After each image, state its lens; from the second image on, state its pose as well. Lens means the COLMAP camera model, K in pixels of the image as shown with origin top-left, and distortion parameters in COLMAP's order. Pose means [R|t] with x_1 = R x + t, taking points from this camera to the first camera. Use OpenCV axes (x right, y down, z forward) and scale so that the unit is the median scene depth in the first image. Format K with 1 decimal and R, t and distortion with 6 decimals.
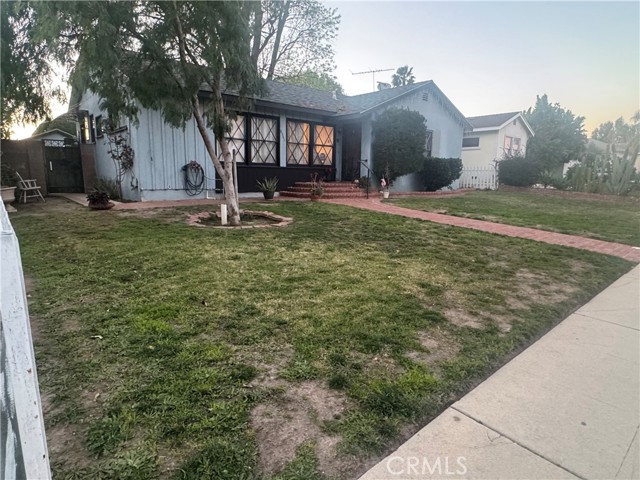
lens RADIAL K [[375.7, 0, 321.2], [0, 375.7, 238.8], [0, 0, 1]] dist [-0.014969, 0.008796]
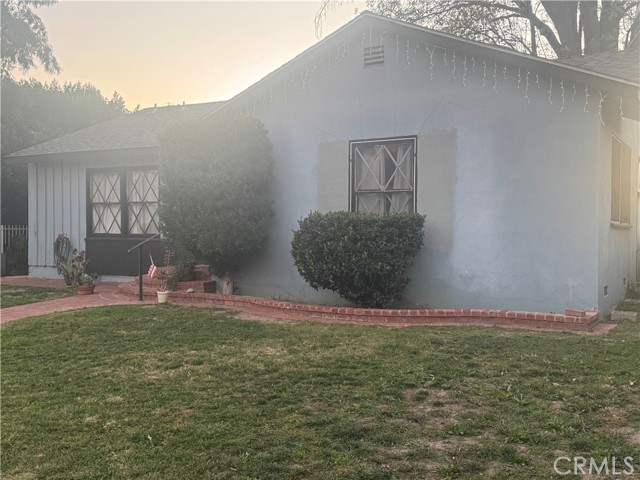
lens RADIAL K [[657.6, 0, 318.6], [0, 657.6, 240.9], [0, 0, 1]] dist [0.072098, 0.000000]
pose [[0.304749, -0.006115, -0.952413, 1.170854], [-0.176315, 0.982333, -0.062724, -0.183825], [0.935971, 0.187040, 0.298287, 1.013705]]
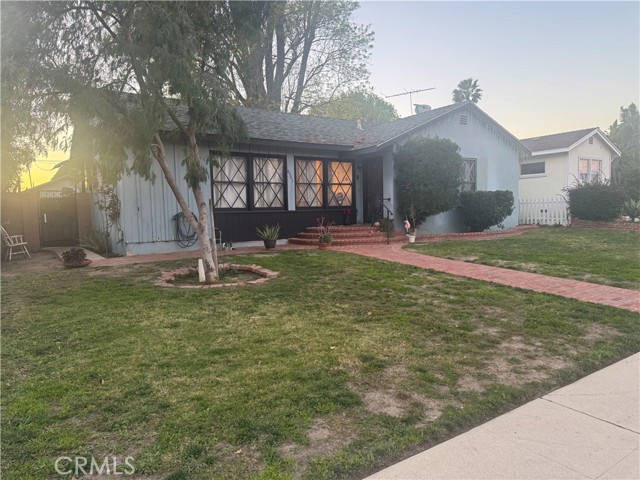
lens RADIAL K [[447.0, 0, 322.0], [0, 447.0, 243.5], [0, 0, 1]] dist [0.070146, -0.088780]
pose [[0.991311, -0.028208, -0.128478, 0.112296], [0.015824, 0.995216, -0.096408, -0.014692], [0.130583, 0.093538, 0.987015, -0.017618]]
